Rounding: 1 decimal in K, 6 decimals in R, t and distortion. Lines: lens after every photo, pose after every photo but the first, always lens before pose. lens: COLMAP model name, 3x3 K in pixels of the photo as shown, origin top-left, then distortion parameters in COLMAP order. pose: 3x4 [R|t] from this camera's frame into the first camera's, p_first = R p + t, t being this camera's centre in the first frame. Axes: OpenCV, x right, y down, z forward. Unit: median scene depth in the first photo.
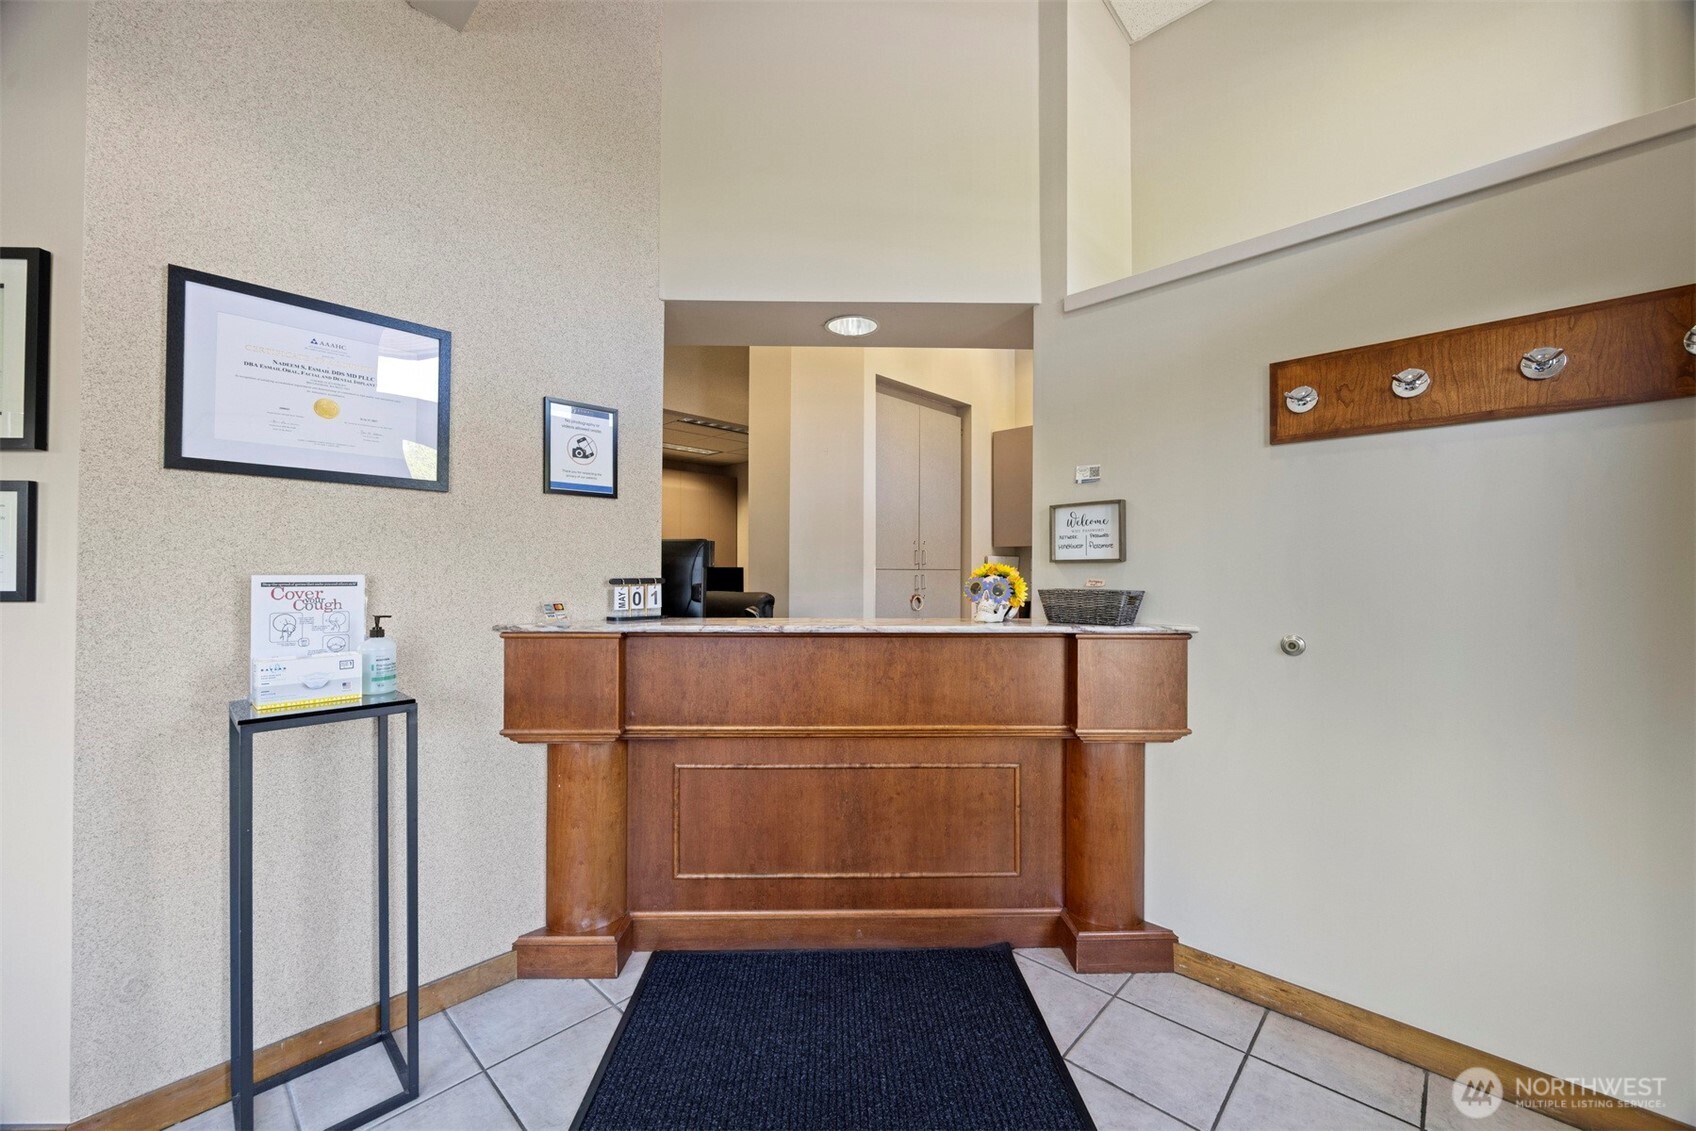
lens RADIAL K [[664.4, 0, 843.6], [0, 664.4, 568.7], [0, 0, 1]] dist [0.000714, -0.000687]
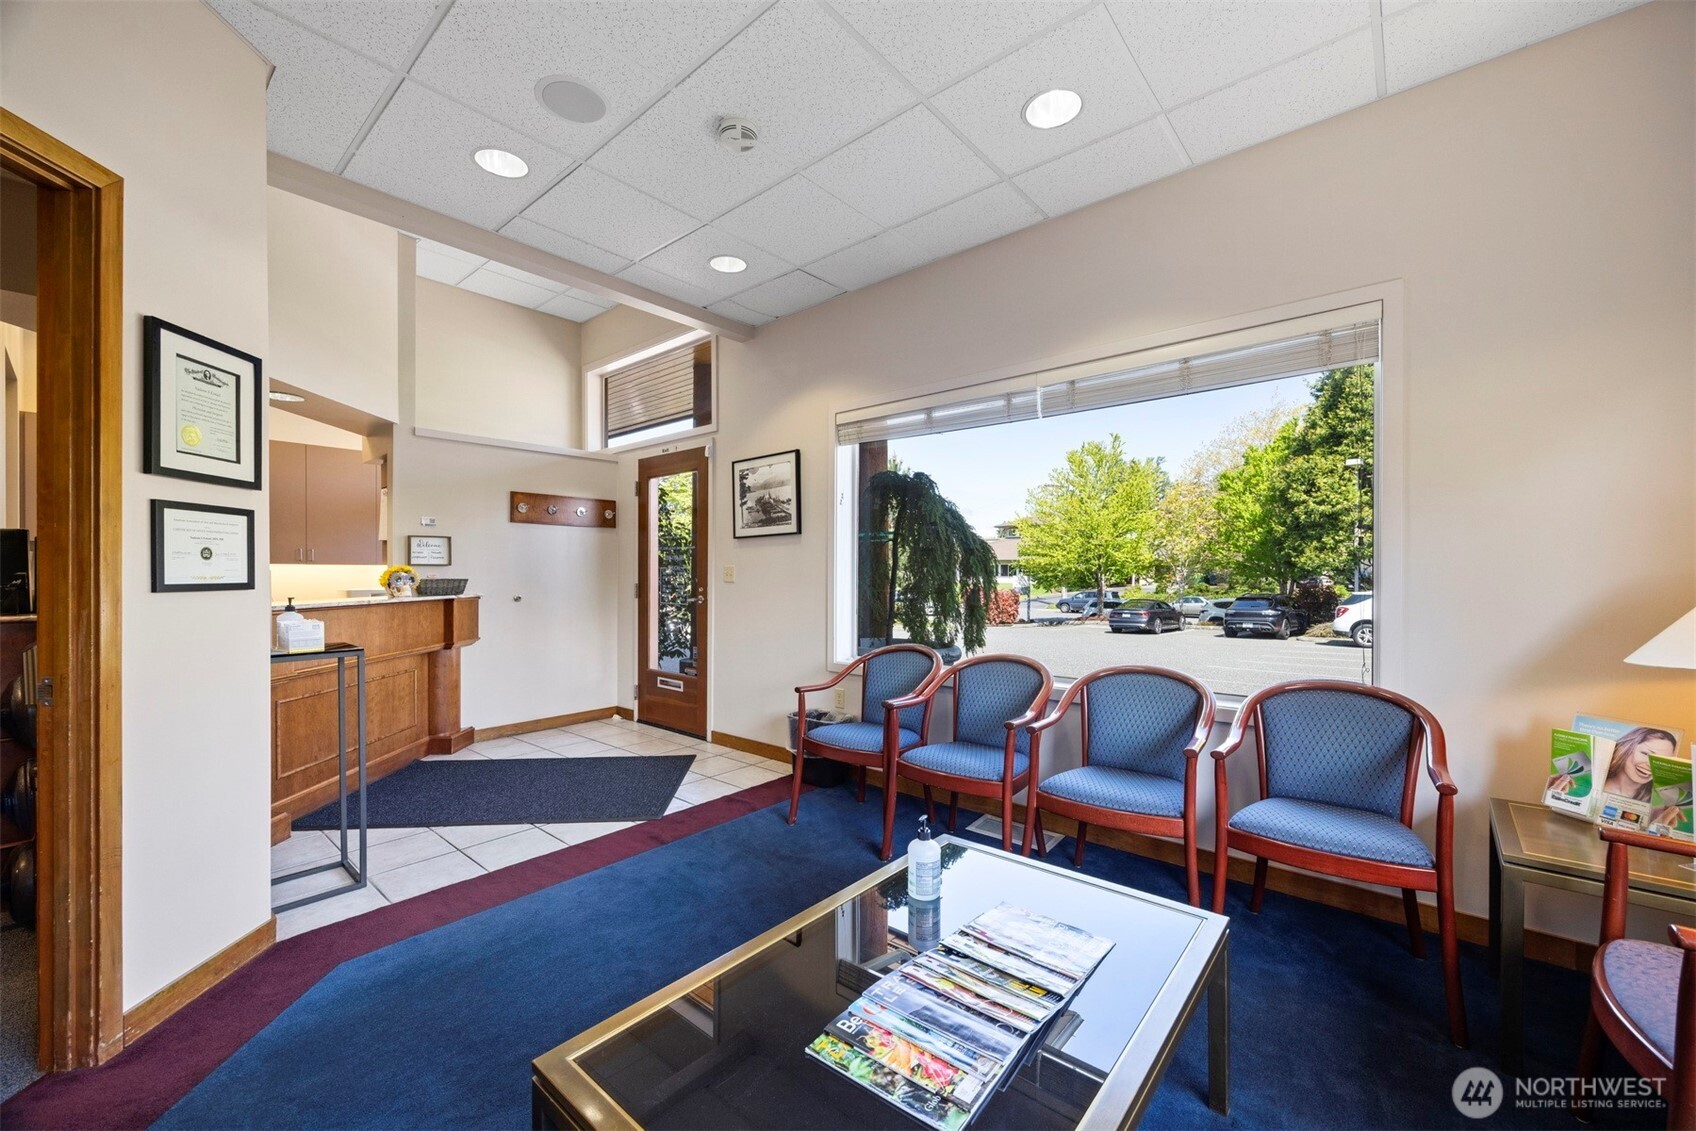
lens RADIAL K [[664.4, 0, 852.3], [0, 664.4, 574.5], [0, 0, 1]] dist [0.000714, -0.000687]
pose [[-0.051855, -0.002871, 0.998651, -1.873503], [-0.012865, 0.999915, 0.002207, -0.003619], [-0.998572, -0.012733, -0.051887, -0.189890]]
